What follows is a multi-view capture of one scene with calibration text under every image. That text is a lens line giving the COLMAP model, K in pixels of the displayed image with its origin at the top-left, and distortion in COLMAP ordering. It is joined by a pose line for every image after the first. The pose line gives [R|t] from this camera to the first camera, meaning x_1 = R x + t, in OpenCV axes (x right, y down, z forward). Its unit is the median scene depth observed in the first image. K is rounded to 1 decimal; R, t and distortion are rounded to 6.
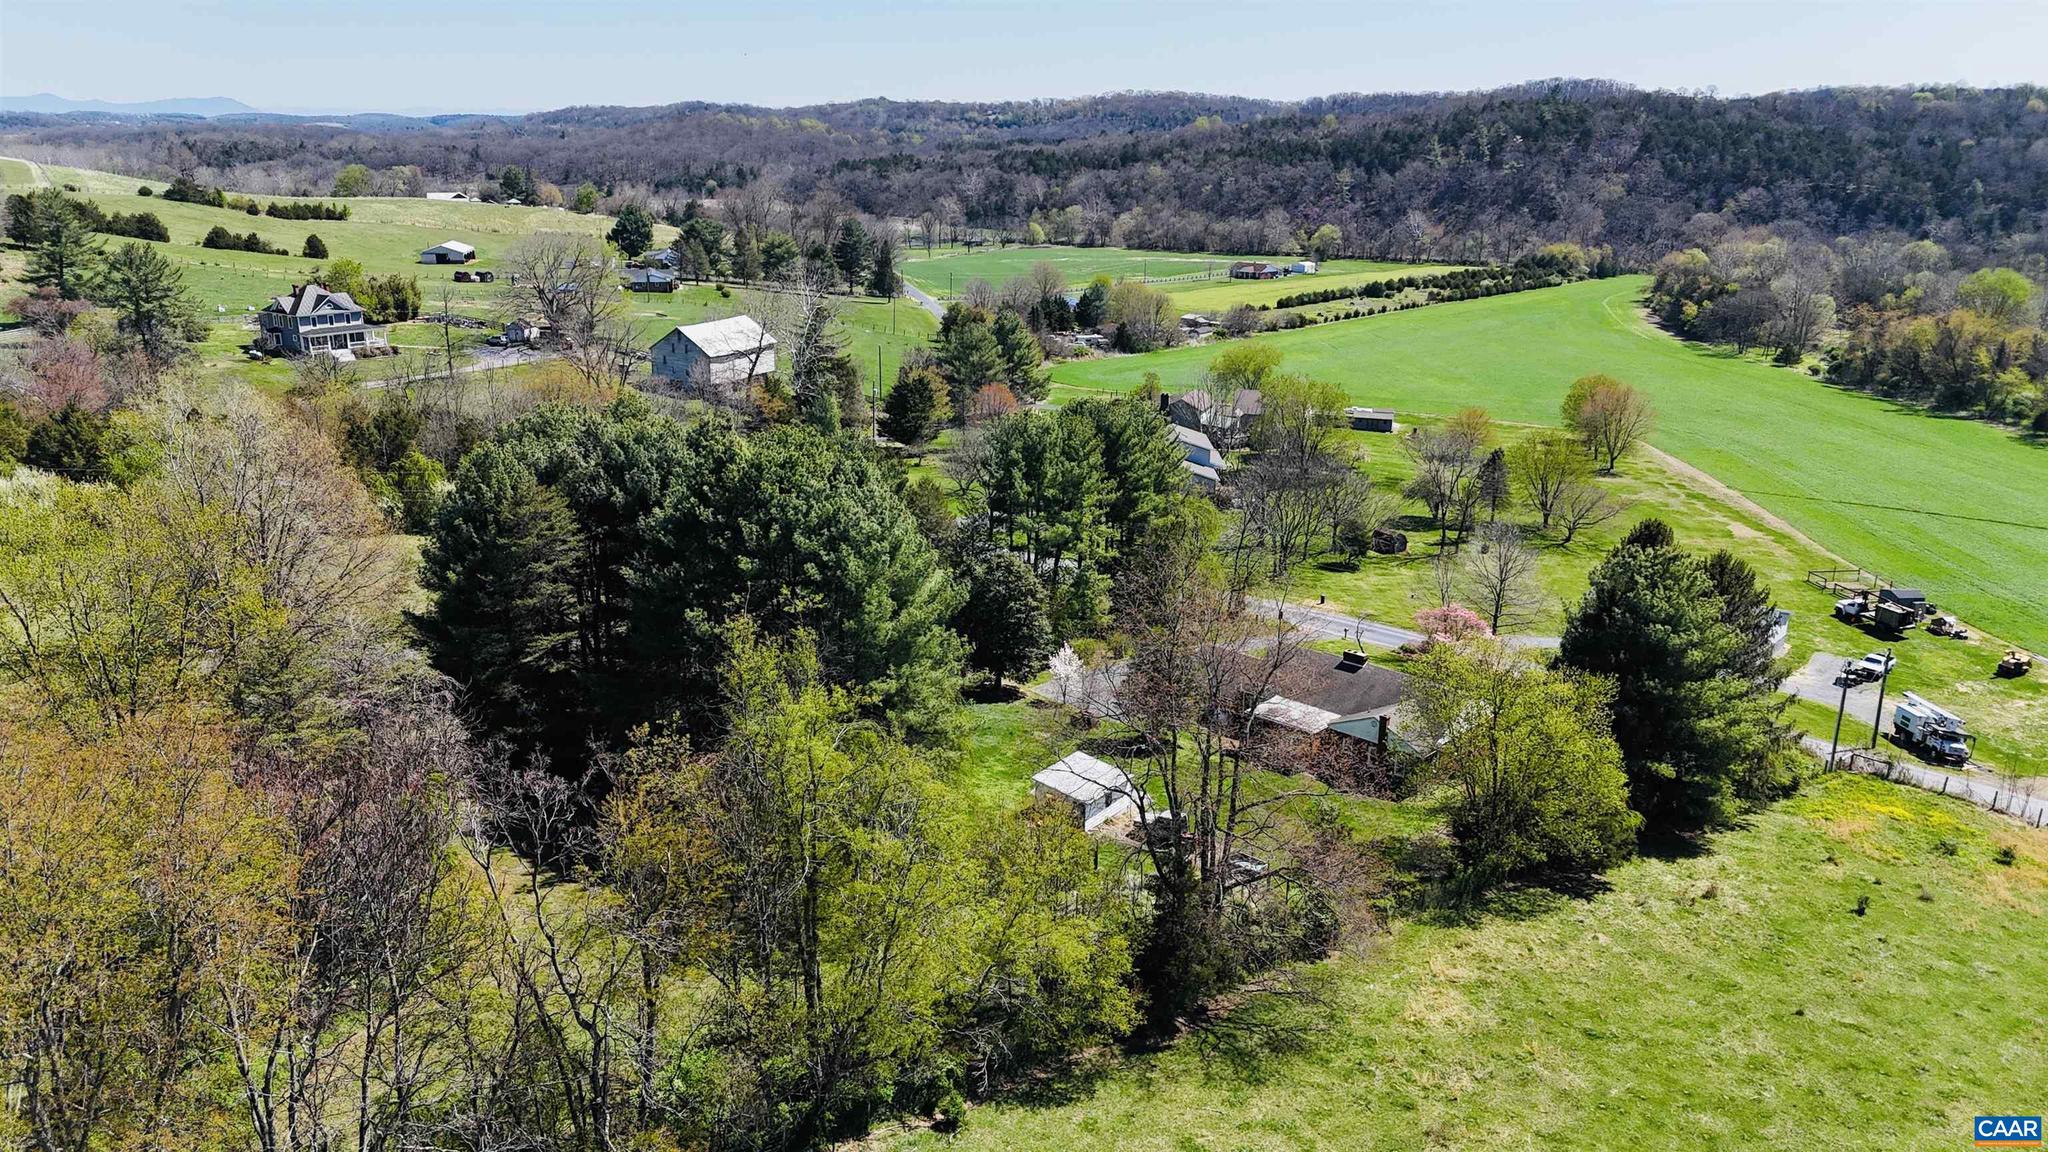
lens RADIAL K [[1502.9, 0, 1029.0], [0, 1502.9, 571.5], [0, 0, 1]] dist [0.078568, -0.079854]
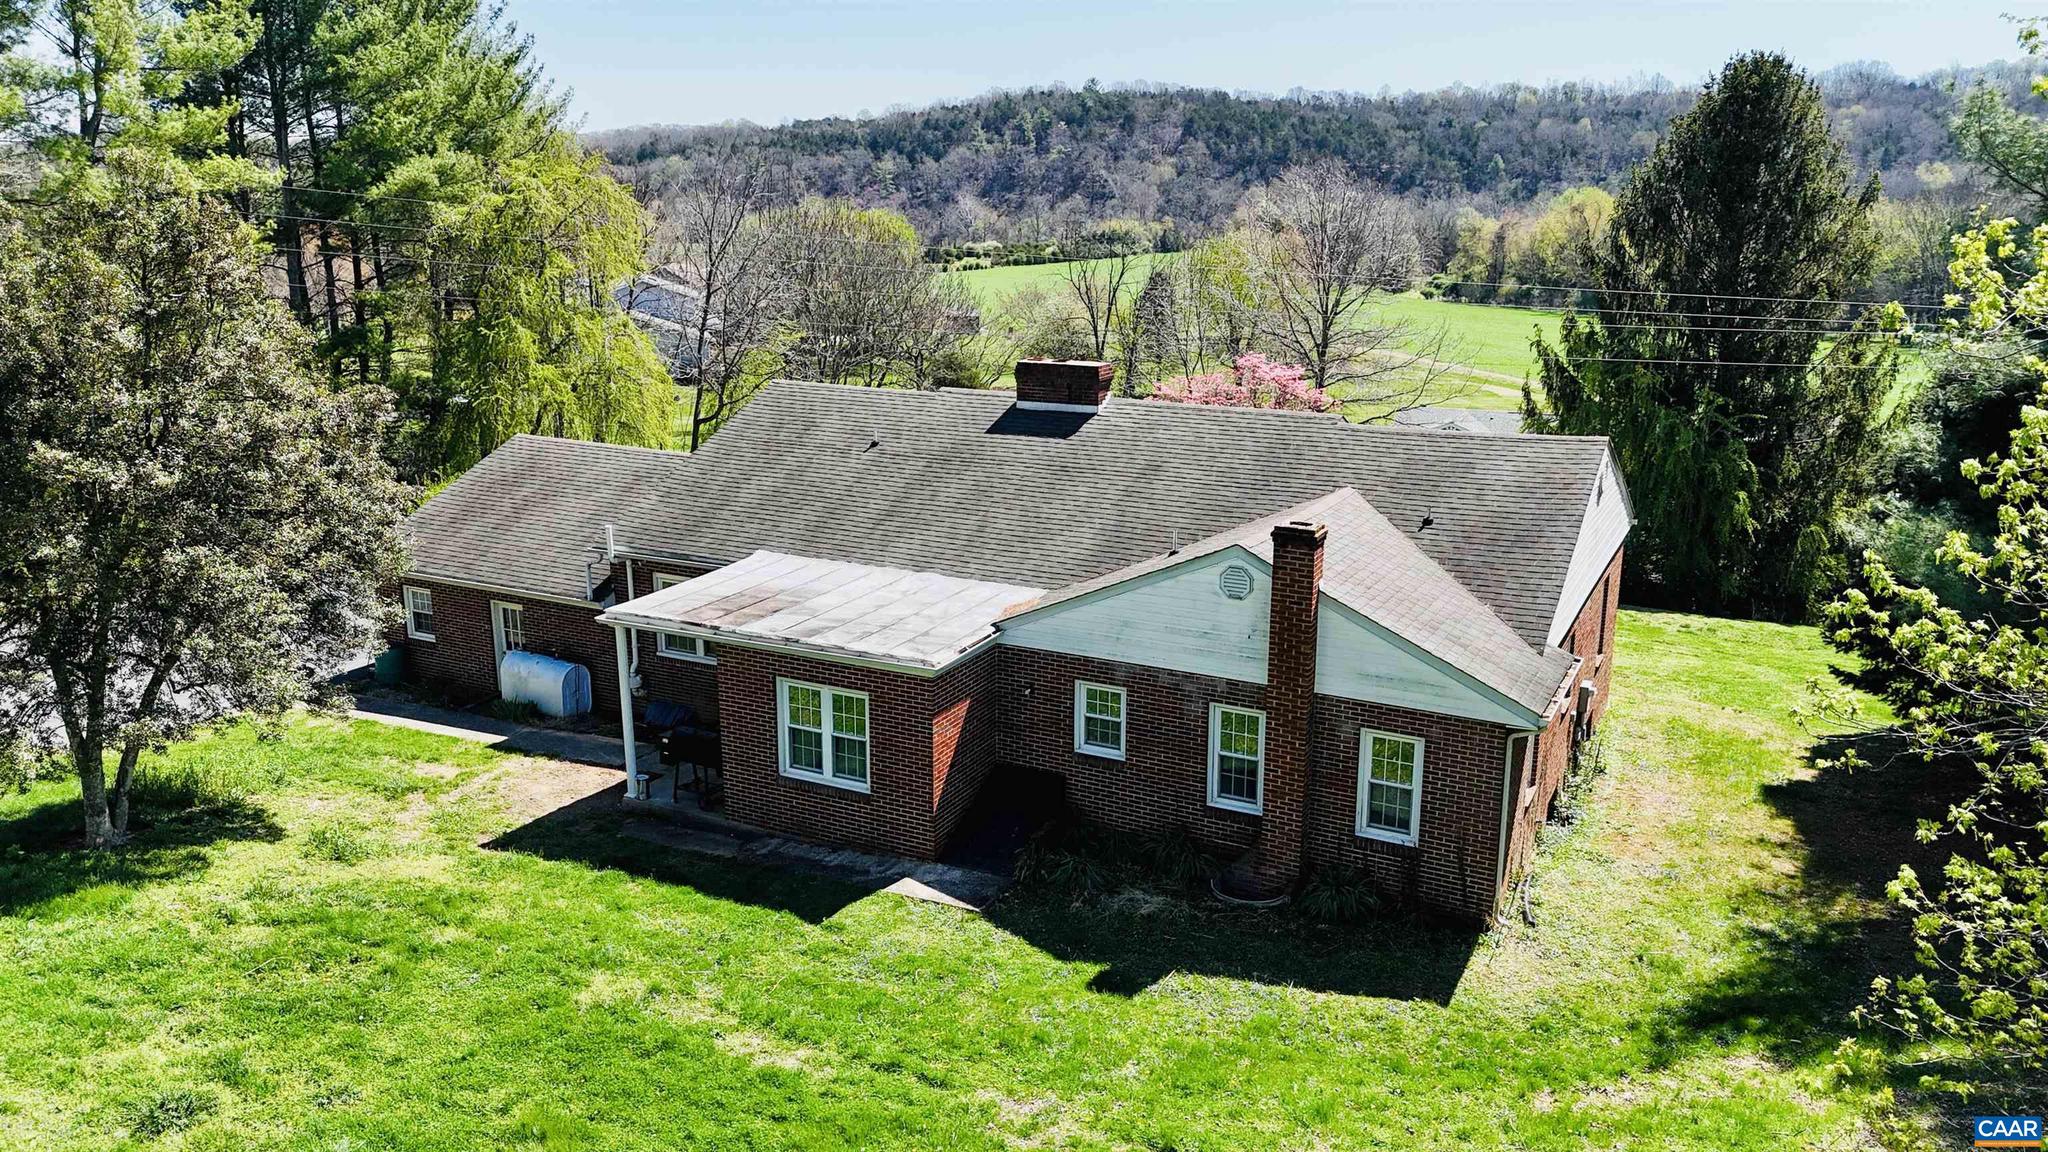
lens RADIAL K [[1502.9, 0, 1029.0], [0, 1502.9, 571.5], [0, 0, 1]] dist [0.078568, -0.079854]
pose [[0.958195, -0.076317, 0.275752, 0.021586], [0.086506, 0.995939, -0.024960, 0.014825], [-0.272727, 0.047770, 0.960905, 0.118738]]
